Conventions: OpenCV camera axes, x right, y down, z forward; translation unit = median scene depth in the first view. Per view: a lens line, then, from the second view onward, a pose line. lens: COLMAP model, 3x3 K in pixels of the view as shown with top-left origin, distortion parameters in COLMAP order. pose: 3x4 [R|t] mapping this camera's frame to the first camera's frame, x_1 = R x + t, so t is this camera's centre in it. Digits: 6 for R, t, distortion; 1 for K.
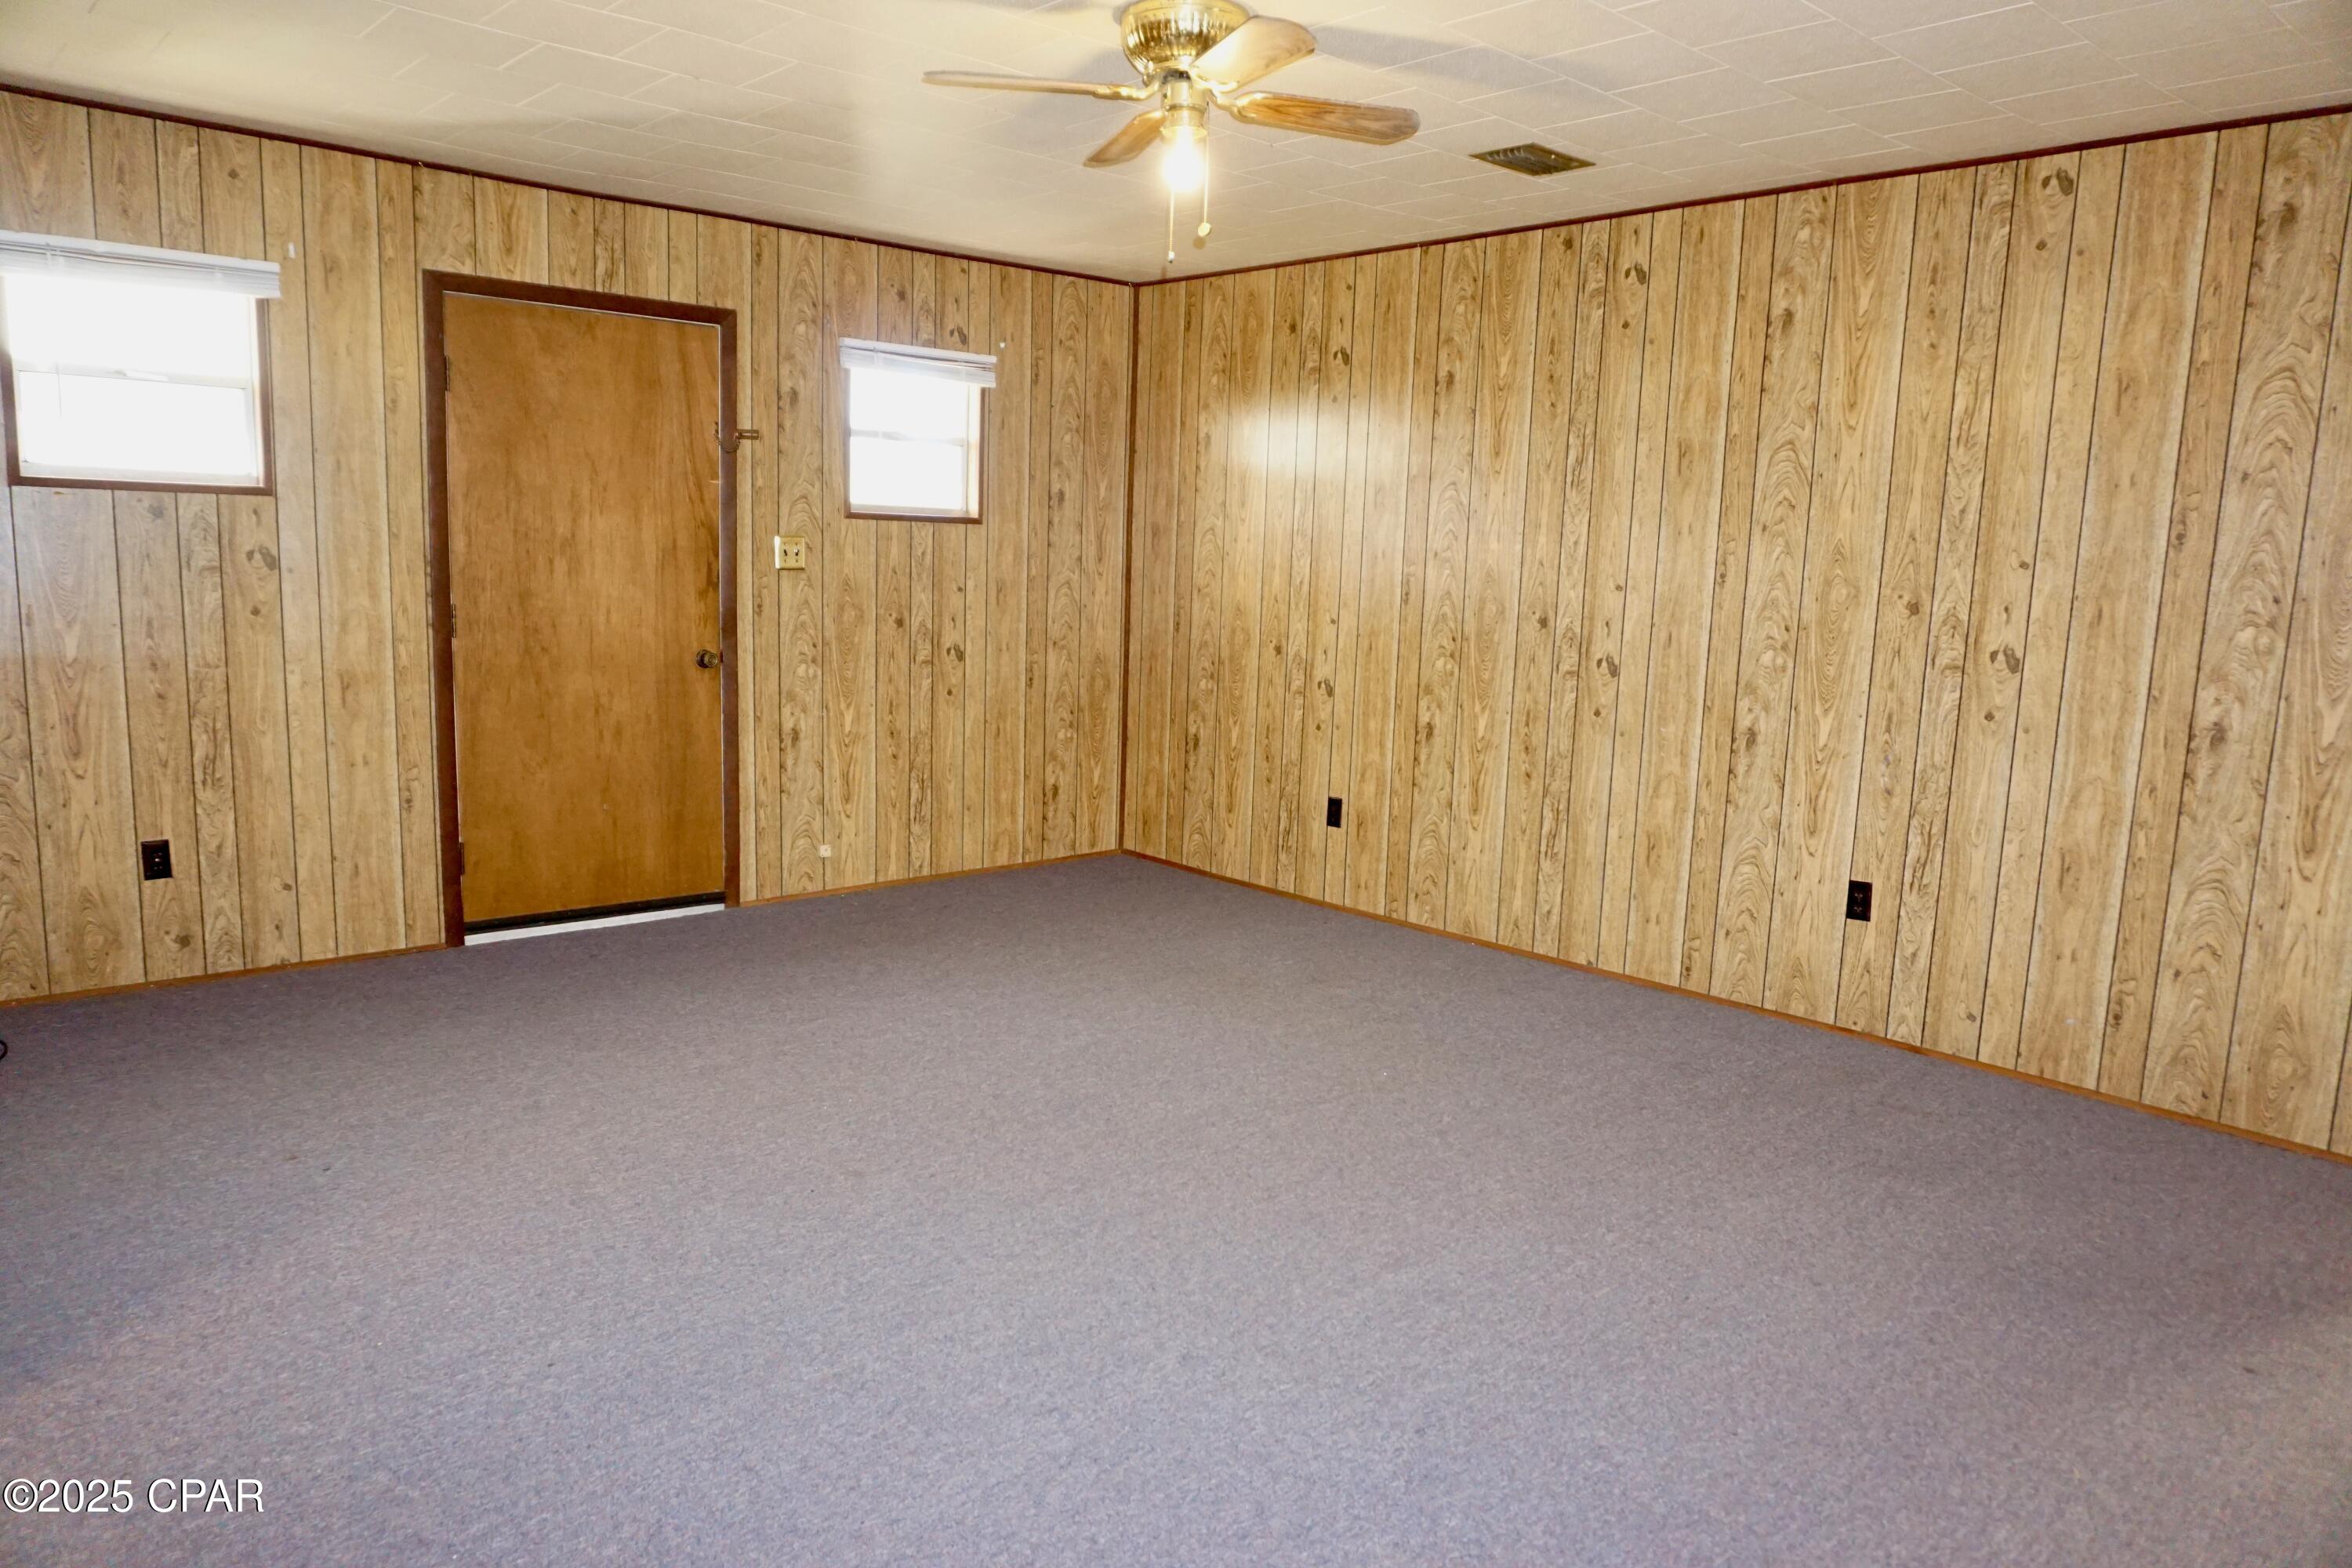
lens RADIAL K [[1569.3, 0, 1176.0], [0, 1569.3, 784.0], [0, 0, 1]] dist [-0.052956, 0.044017]
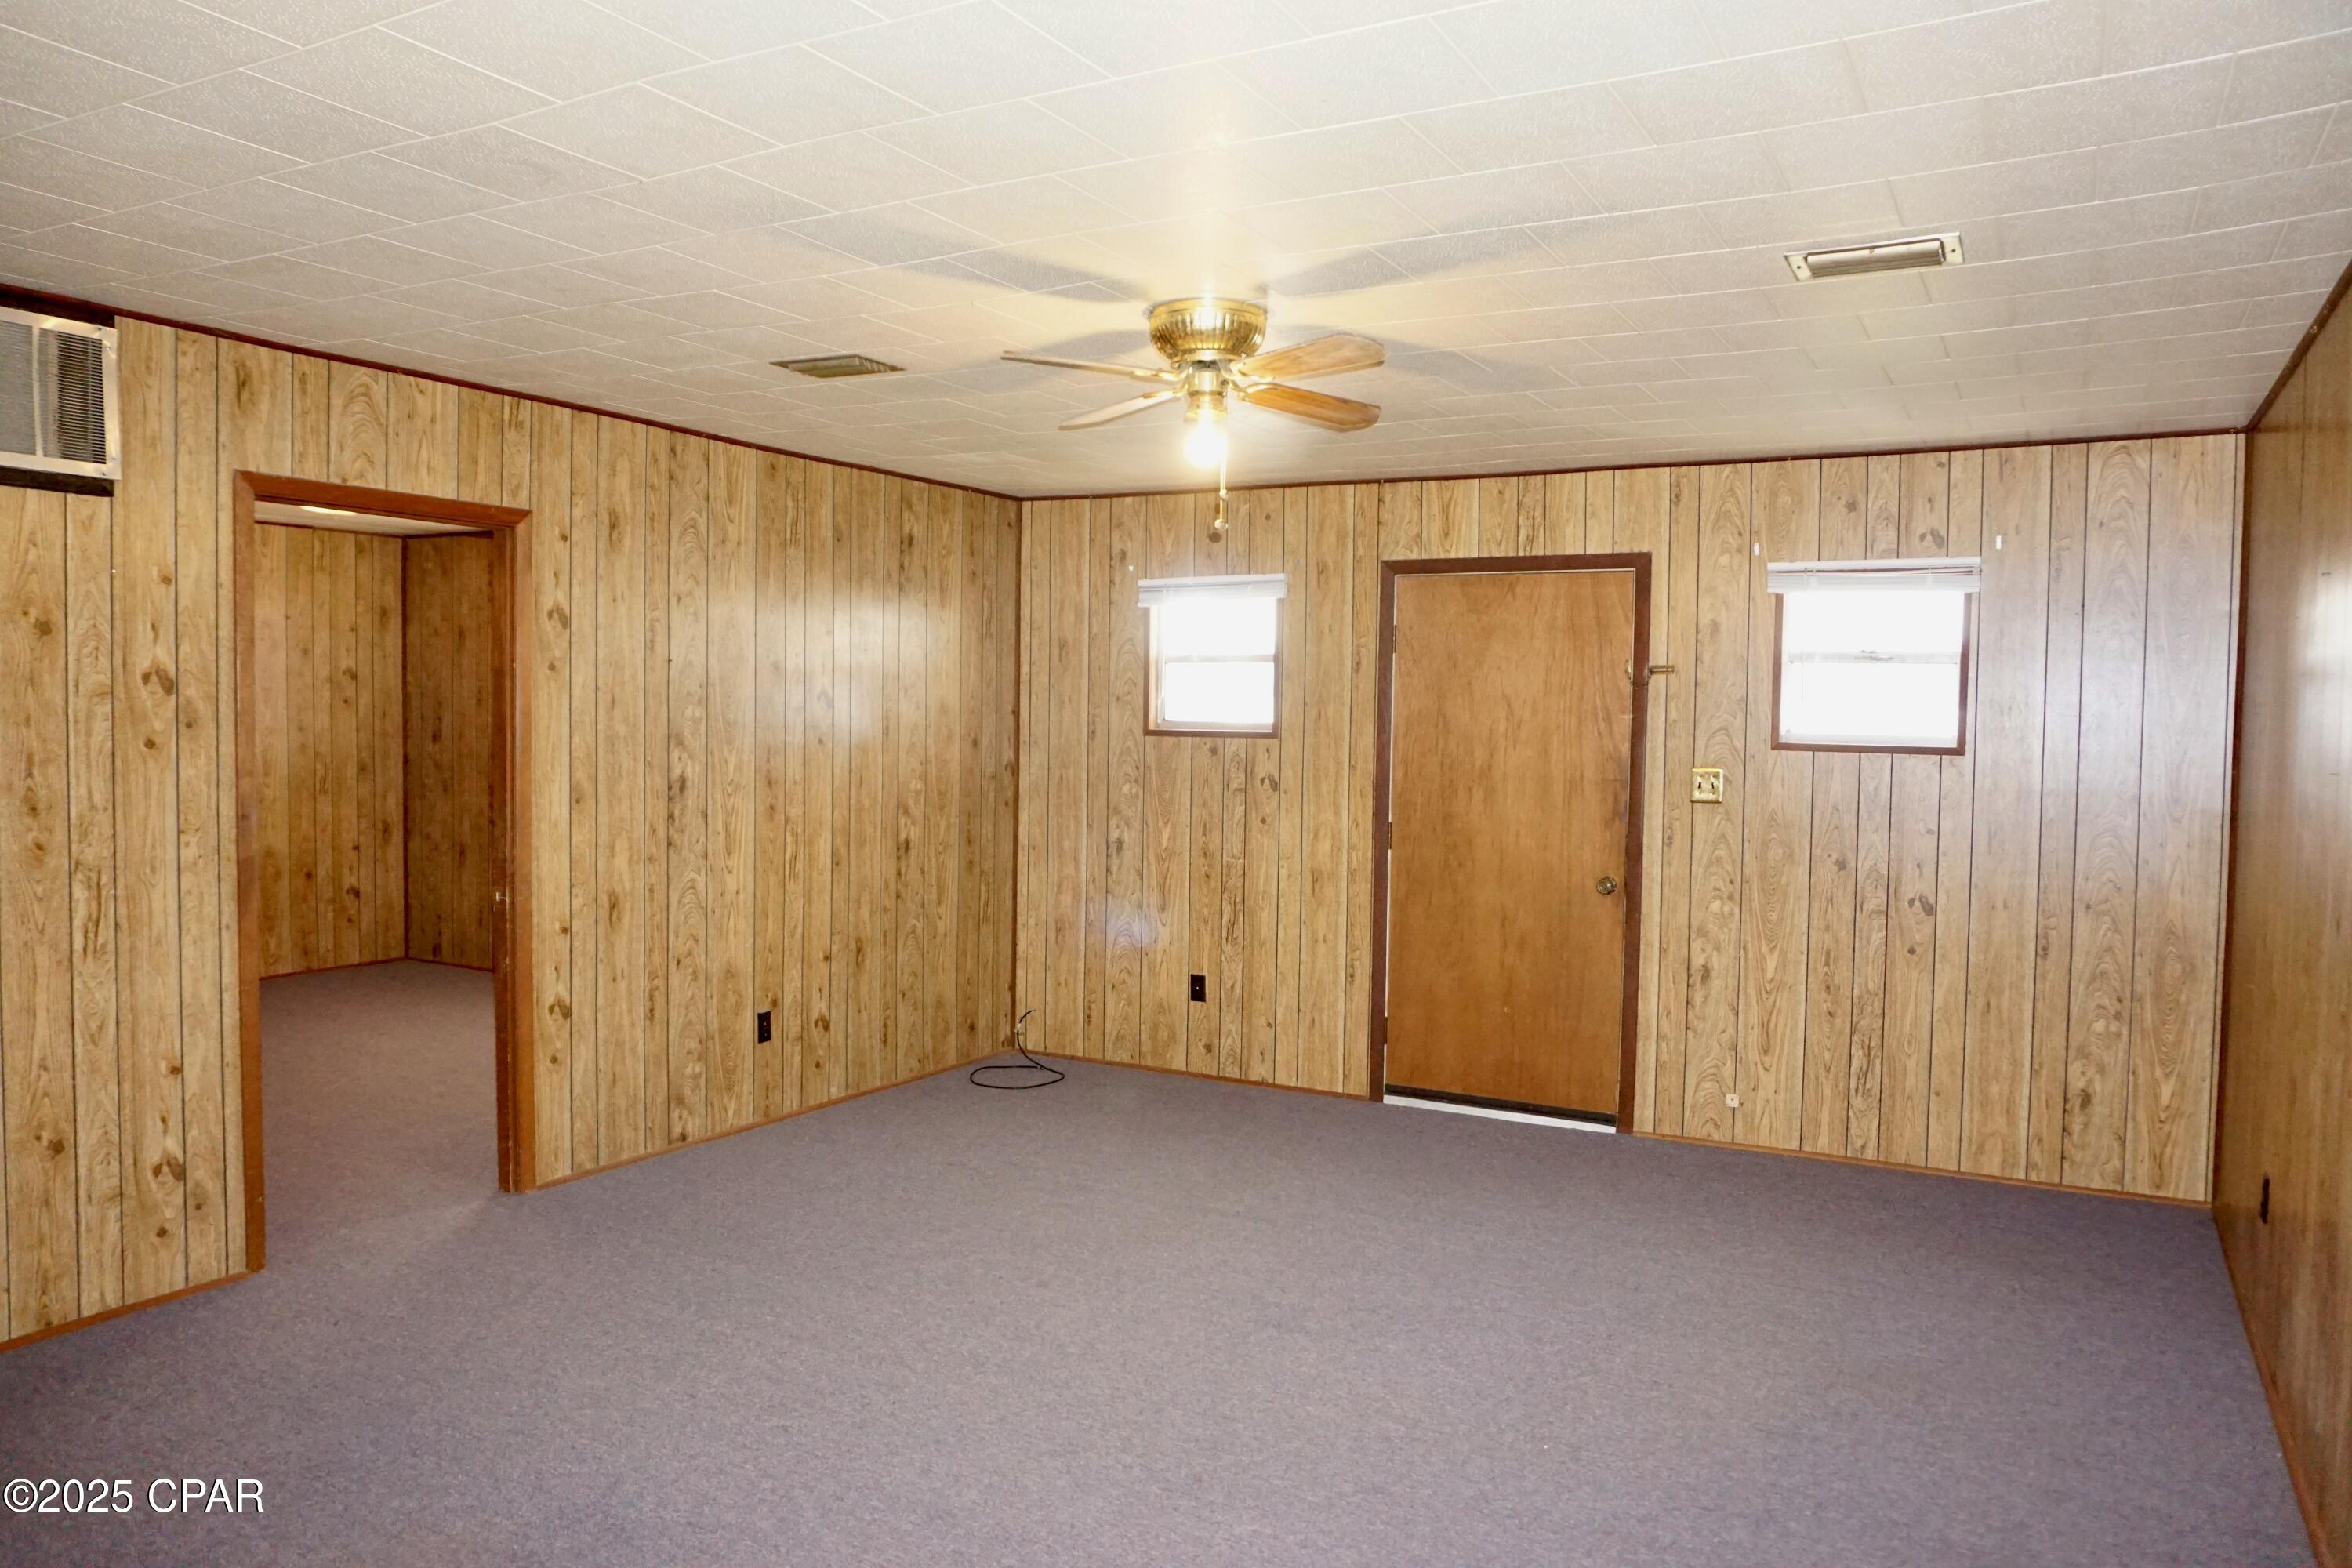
lens RADIAL K [[1624.8, 0, 1176.0], [0, 1624.8, 784.0], [0, 0, 1]] dist [-0.065734, 0.045891]
pose [[0.319134, 0.014953, -0.947592, 0.667168], [-0.142504, 0.989264, -0.032383, -0.075879], [0.936935, 0.145370, 0.317838, 0.405457]]
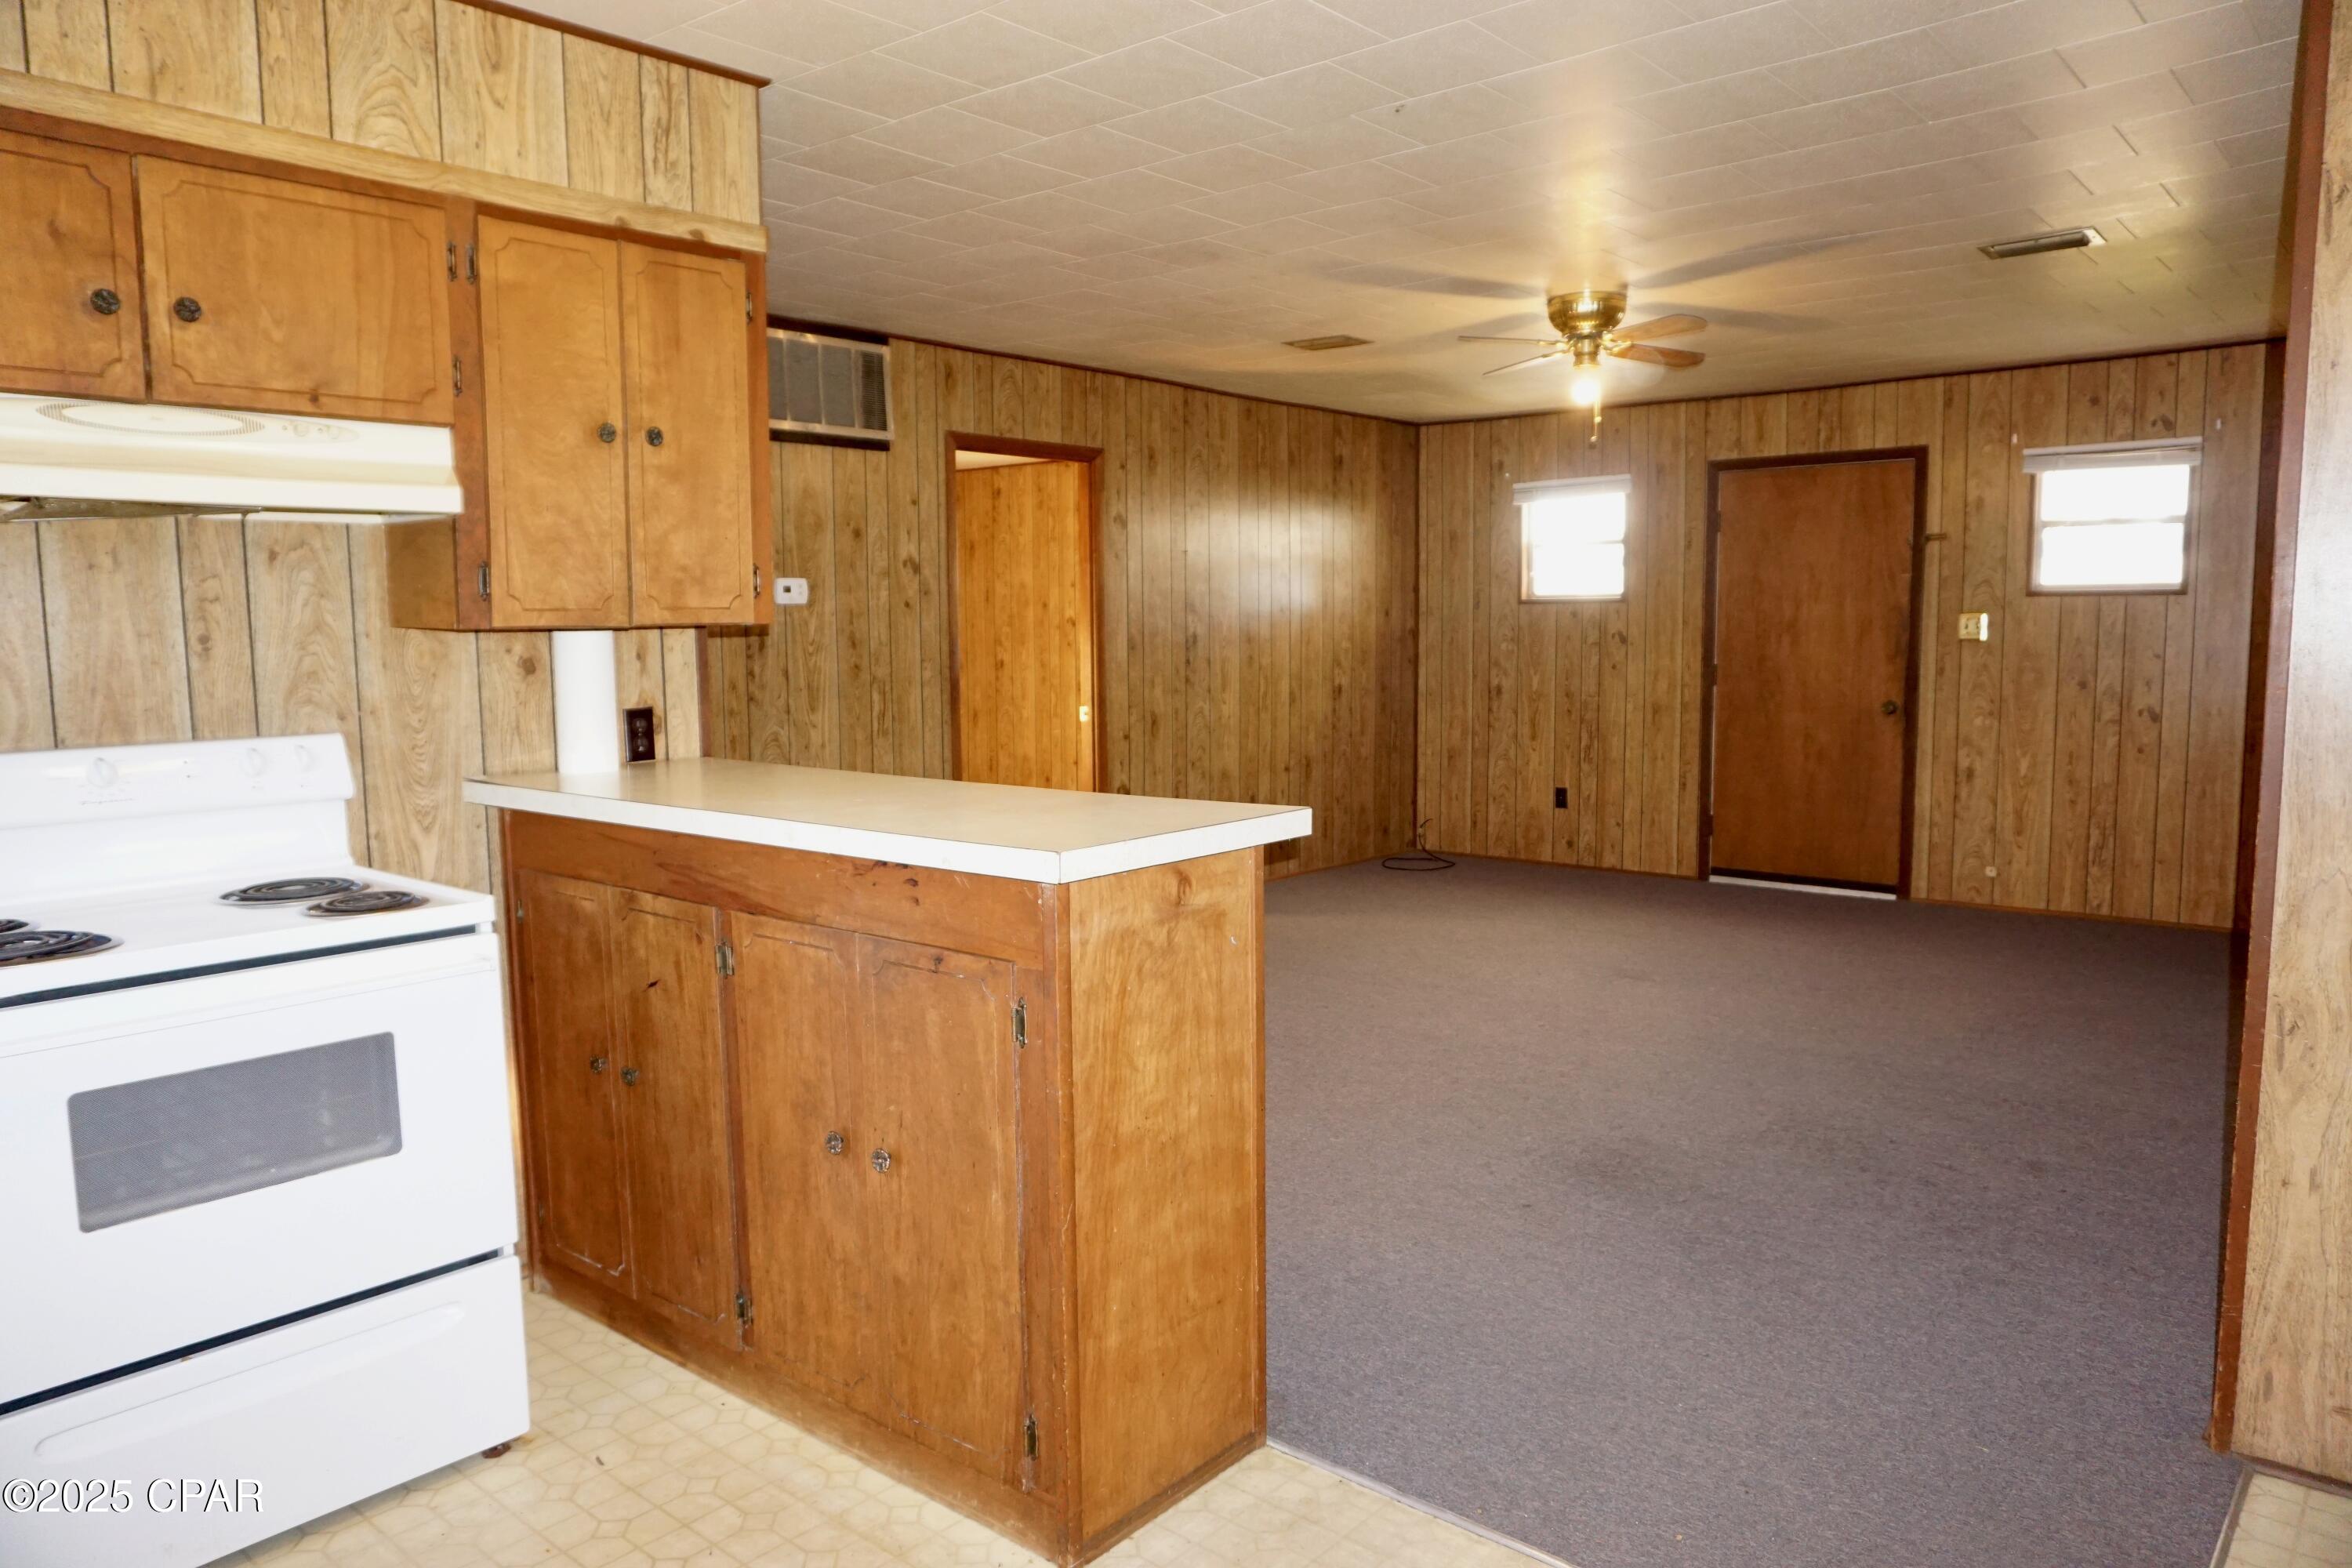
lens RADIAL K [[1572.7, 0, 1176.0], [0, 1572.7, 784.0], [0, 0, 1]] dist [-0.049999, 0.037862]
pose [[0.119301, 0.066422, -0.990634, 1.016298], [-0.132075, 0.989954, 0.050471, -0.001976], [0.984034, 0.124816, 0.126876, 0.253126]]
